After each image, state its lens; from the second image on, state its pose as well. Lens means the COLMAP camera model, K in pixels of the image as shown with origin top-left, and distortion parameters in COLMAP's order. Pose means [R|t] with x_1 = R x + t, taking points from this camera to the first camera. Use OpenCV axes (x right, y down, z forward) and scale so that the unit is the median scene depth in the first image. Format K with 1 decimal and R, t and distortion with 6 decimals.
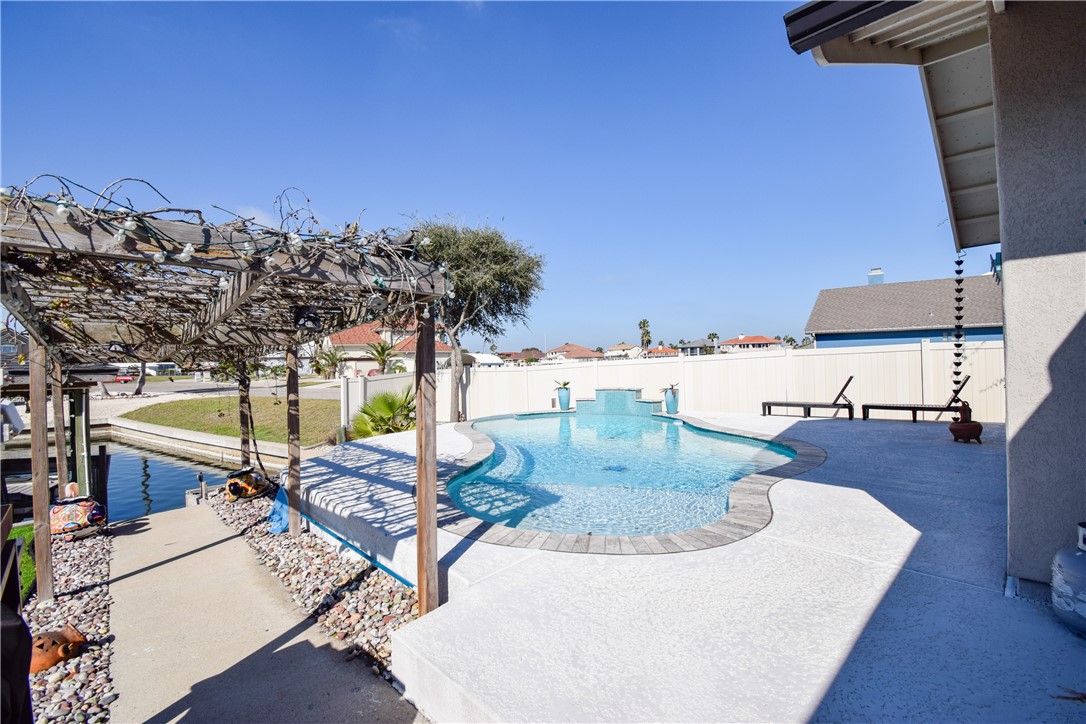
lens RADIAL K [[481.8, 0, 542.4], [0, 481.8, 355.8], [0, 0, 1]] dist [-0.010208, -0.005291]
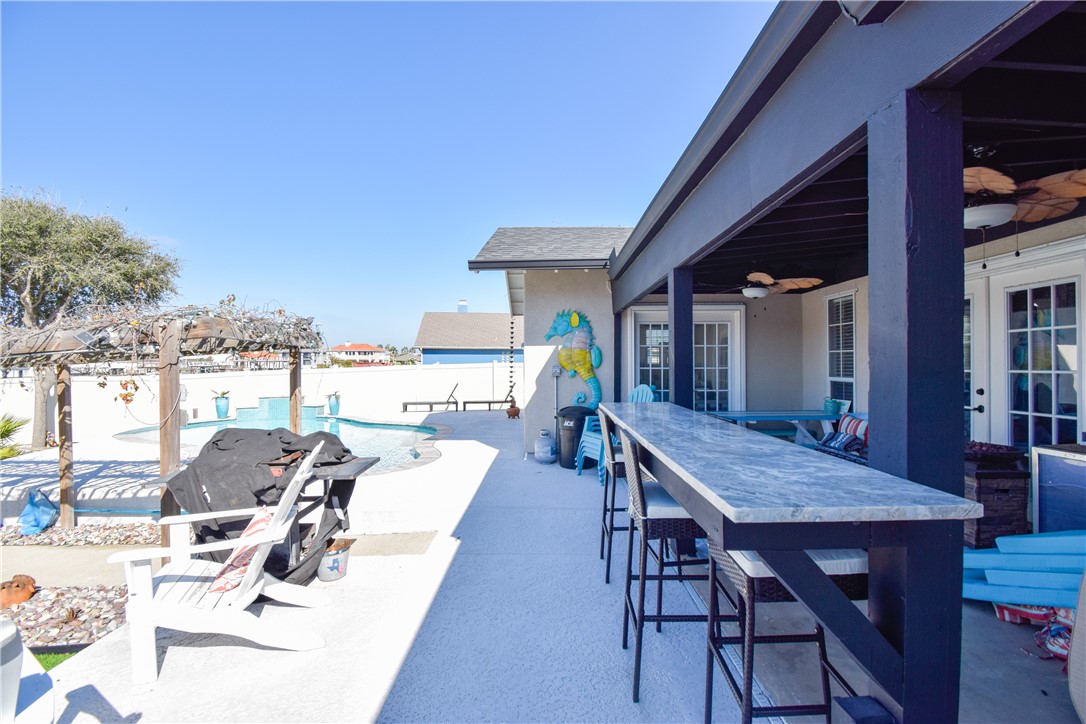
lens RADIAL K [[481.8, 0, 544.2], [0, 481.8, 360.1], [0, 0, 1]] dist [-0.010208, -0.005291]
pose [[0.705490, 0.022647, 0.708358, -0.262432], [-0.018958, 0.999735, -0.013082, -0.017738], [-0.708466, -0.004200, 0.705732, -0.298459]]
